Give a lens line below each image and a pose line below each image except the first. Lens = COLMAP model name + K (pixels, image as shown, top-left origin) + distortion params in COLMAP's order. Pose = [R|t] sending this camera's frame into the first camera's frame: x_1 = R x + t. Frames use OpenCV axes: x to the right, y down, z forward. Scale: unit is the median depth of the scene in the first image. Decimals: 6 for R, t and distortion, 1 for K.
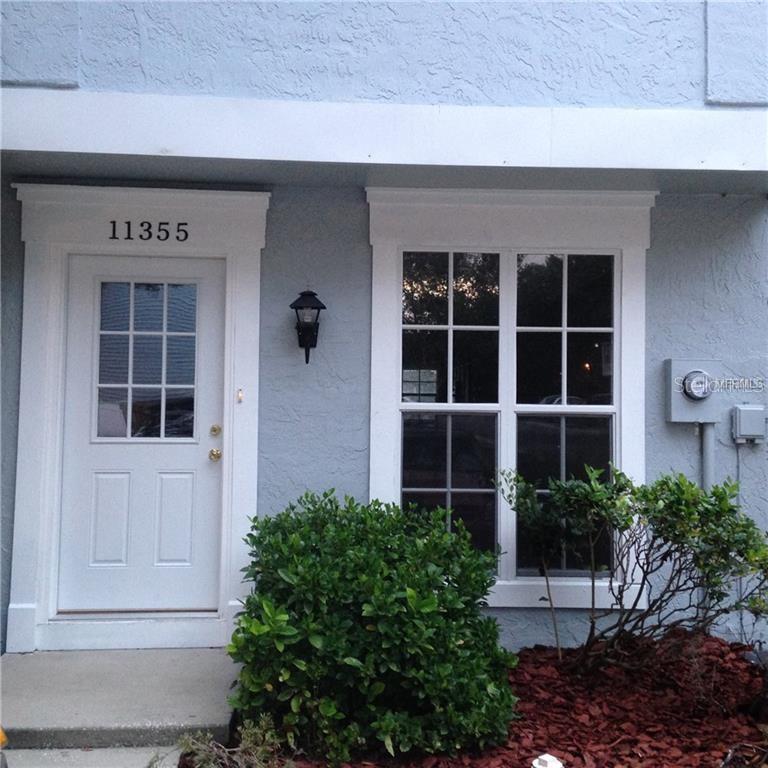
lens RADIAL K [[898.9, 0, 384.0], [0, 898.9, 366.9], [0, 0, 1]] dist [0.181148, -0.257698]
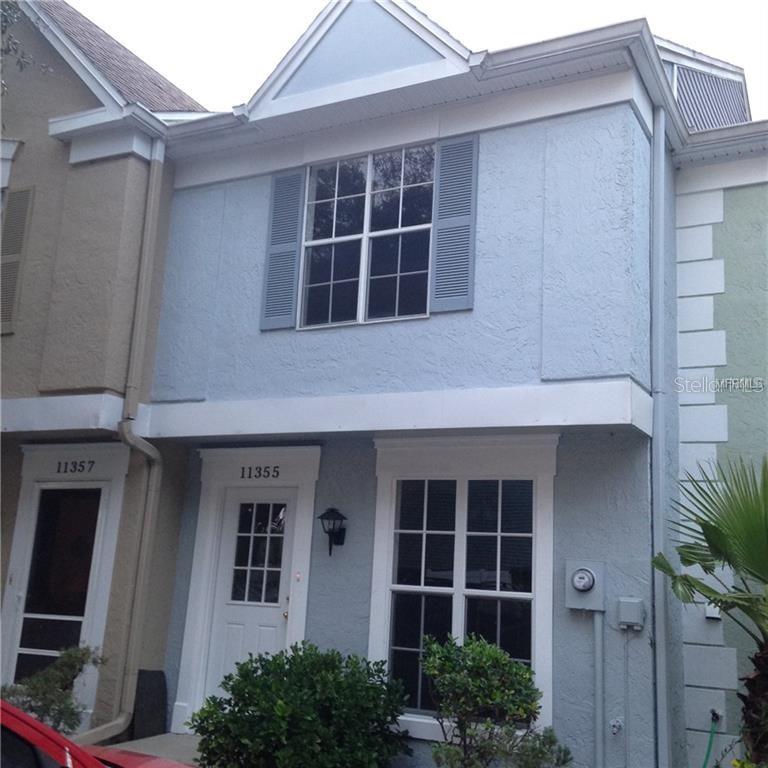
lens RADIAL K [[898.9, 0, 384.0], [0, 898.9, 366.9], [0, 0, 1]] dist [0.181148, -0.257698]
pose [[0.864638, -0.083270, -0.495447, 0.770373], [-0.022812, 0.978644, -0.204293, -0.004734], [0.501878, 0.187942, 0.844273, -0.319791]]
